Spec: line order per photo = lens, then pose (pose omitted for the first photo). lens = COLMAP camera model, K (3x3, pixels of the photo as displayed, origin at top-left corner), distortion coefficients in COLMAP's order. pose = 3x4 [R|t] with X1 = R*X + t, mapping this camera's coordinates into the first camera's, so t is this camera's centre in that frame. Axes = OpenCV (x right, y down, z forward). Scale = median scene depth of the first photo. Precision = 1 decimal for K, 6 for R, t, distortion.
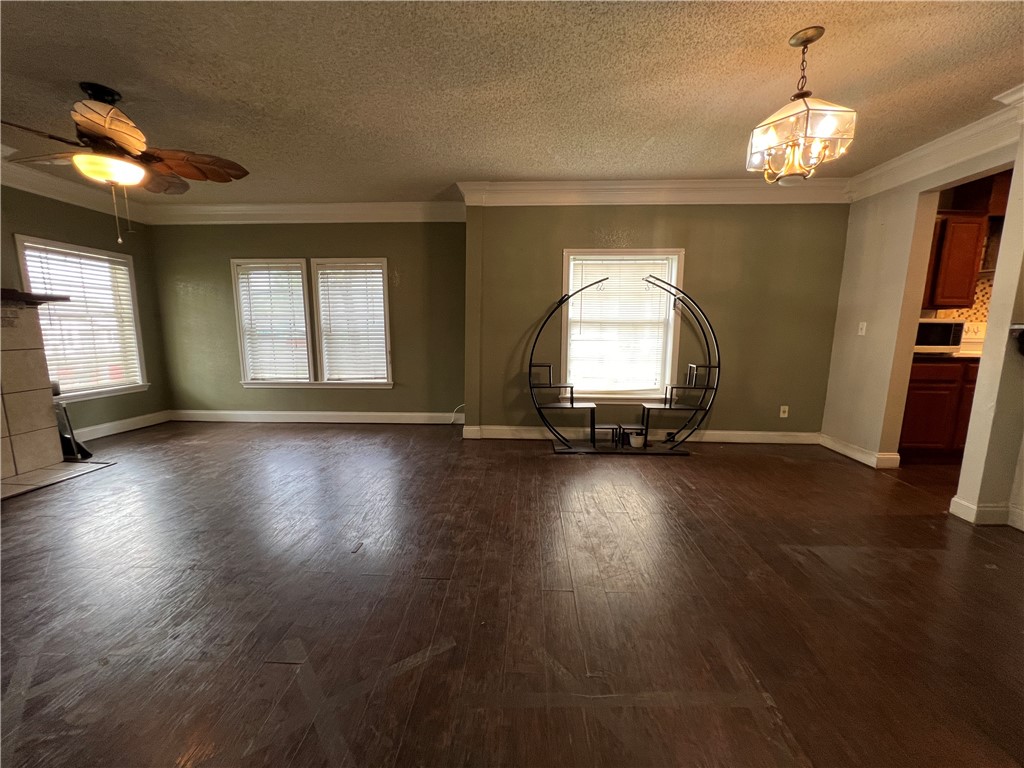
lens RADIAL K [[410.1, 0, 511.8], [0, 410.1, 387.2], [0, 0, 1]] dist [-0.001464, 0.000433]
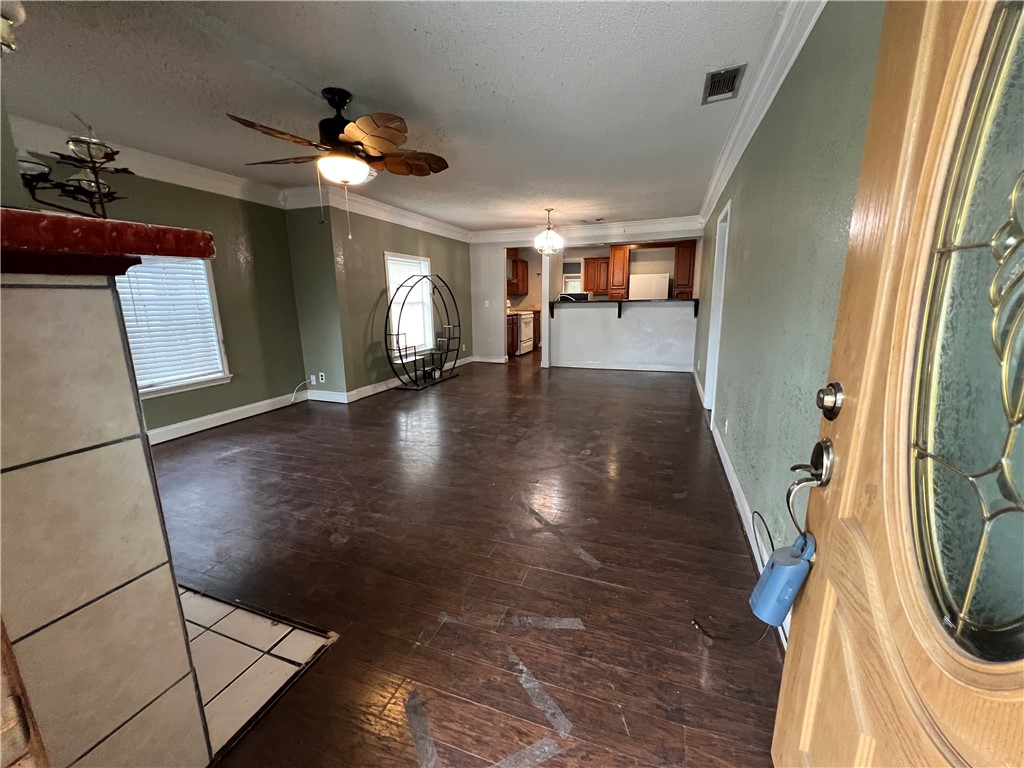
lens RADIAL K [[410.1, 0, 513.0], [0, 410.1, 385.7], [0, 0, 1]] dist [-0.001716, 0.000478]
pose [[0.305536, -0.206500, 0.929519, -1.285225], [0.154499, 0.974016, 0.165601, -0.057543], [-0.939562, 0.093013, 0.329501, 0.182607]]
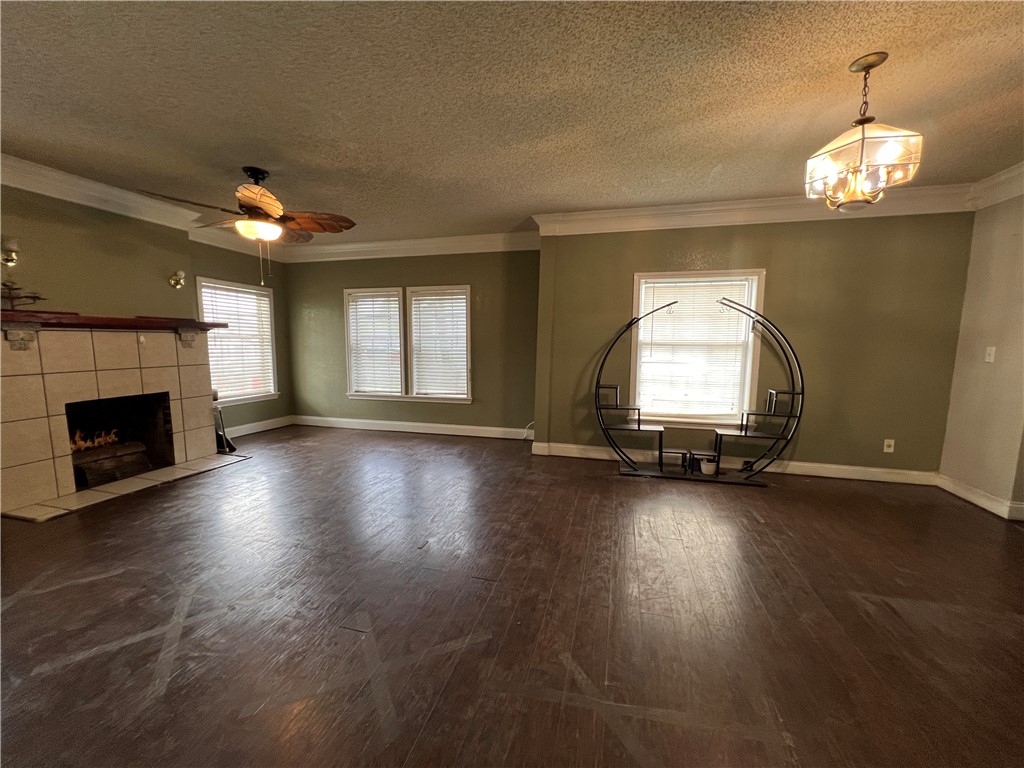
lens RADIAL K [[410.1, 0, 512.1], [0, 410.1, 387.5], [0, 0, 1]] dist [-0.001464, 0.000433]
pose [[0.976741, 0.026607, -0.212765, 0.060767], [-0.034376, 0.998867, -0.032896, -0.010927], [0.211649, 0.039445, 0.976549, -0.051677]]
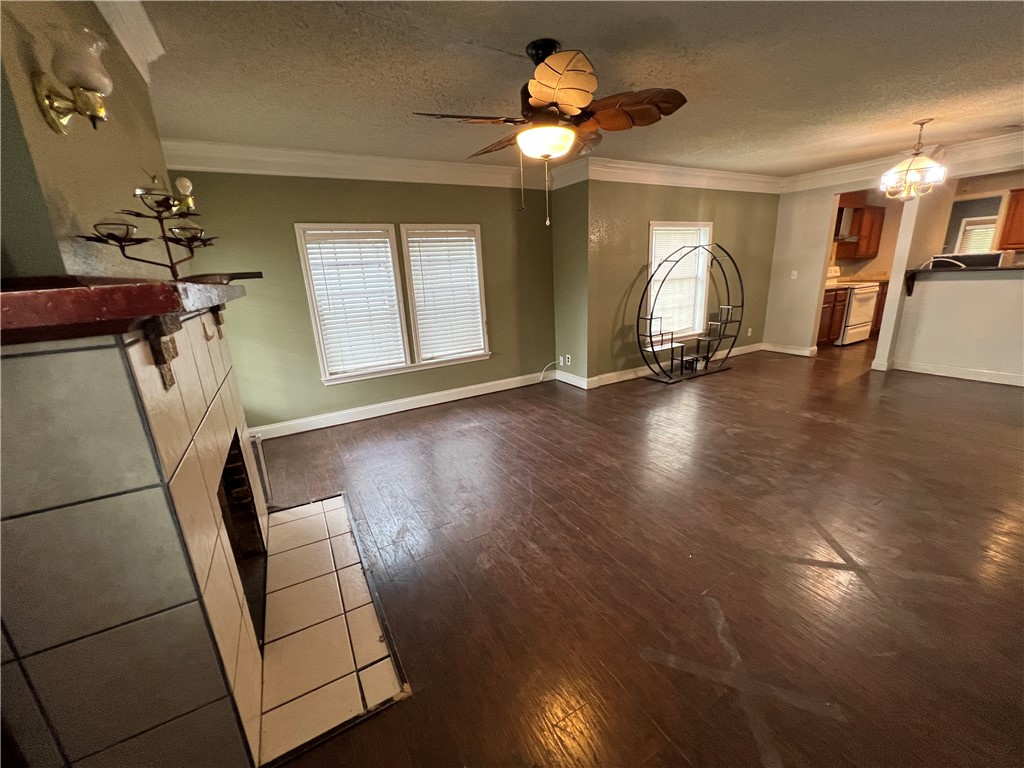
lens RADIAL K [[410.1, 0, 511.1], [0, 410.1, 385.5], [0, 0, 1]] dist [-0.001716, 0.000478]
pose [[0.847473, -0.185895, 0.497224, -1.044769], [0.132699, 0.981128, 0.140635, -0.091448], [-0.513984, -0.053203, 0.856148, 0.151498]]
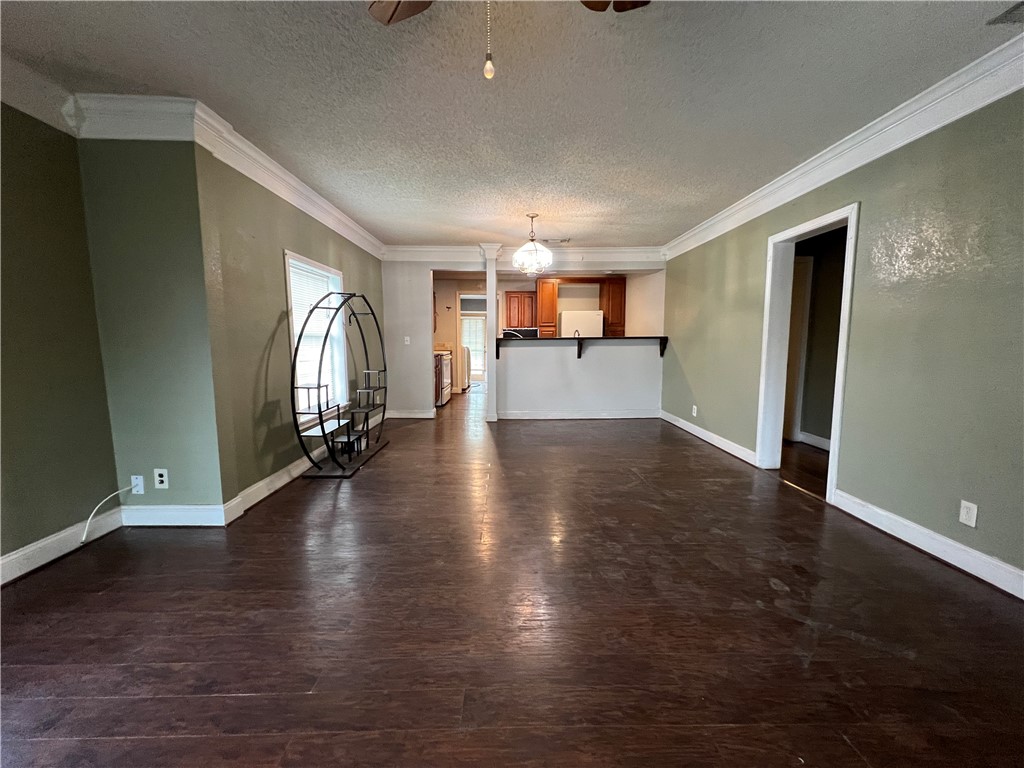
lens RADIAL K [[410.1, 0, 512.8], [0, 410.1, 385.2], [0, 0, 1]] dist [-0.001716, 0.000478]
pose [[-0.059682, -0.115003, 0.991571, -0.865402], [0.147853, 0.981366, 0.122718, -0.107934], [-0.987207, 0.153931, -0.041567, 0.691675]]
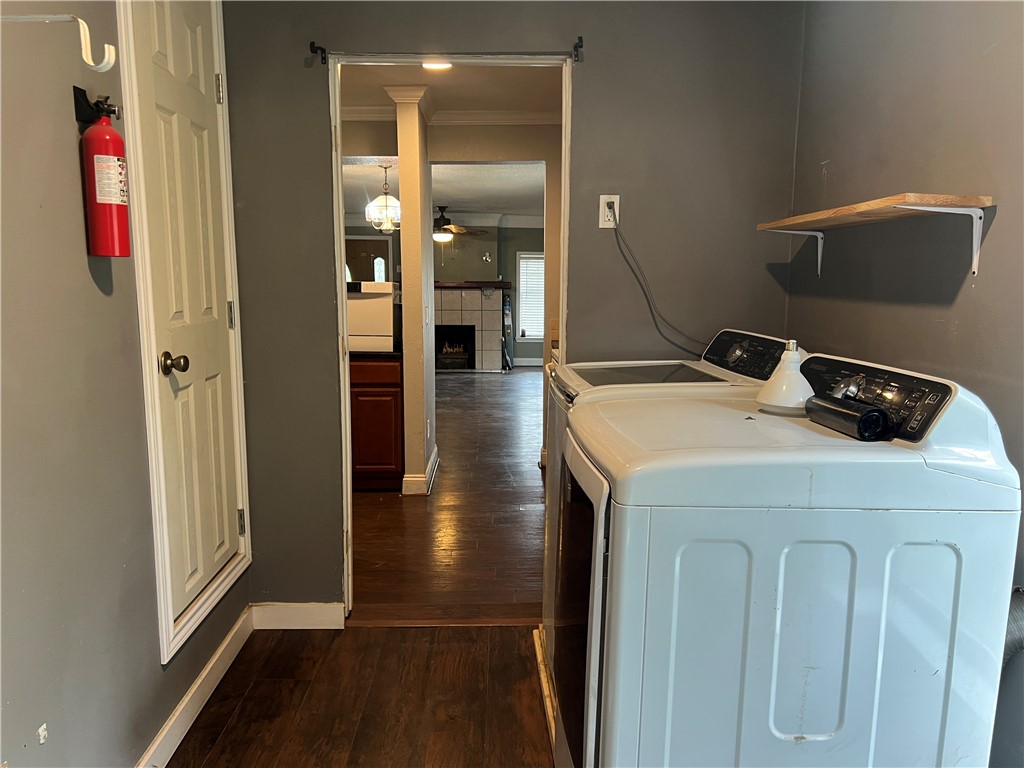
lens RADIAL K [[769.3, 0, 510.1], [0, 769.3, 388.2], [0, 0, 1]] dist [0.051352, -0.052196]
pose [[0.070197, 0.119819, -0.990311, 2.592770], [-0.153920, 0.982172, 0.107924, -0.132597], [0.985587, 0.144853, 0.087388, 0.770090]]
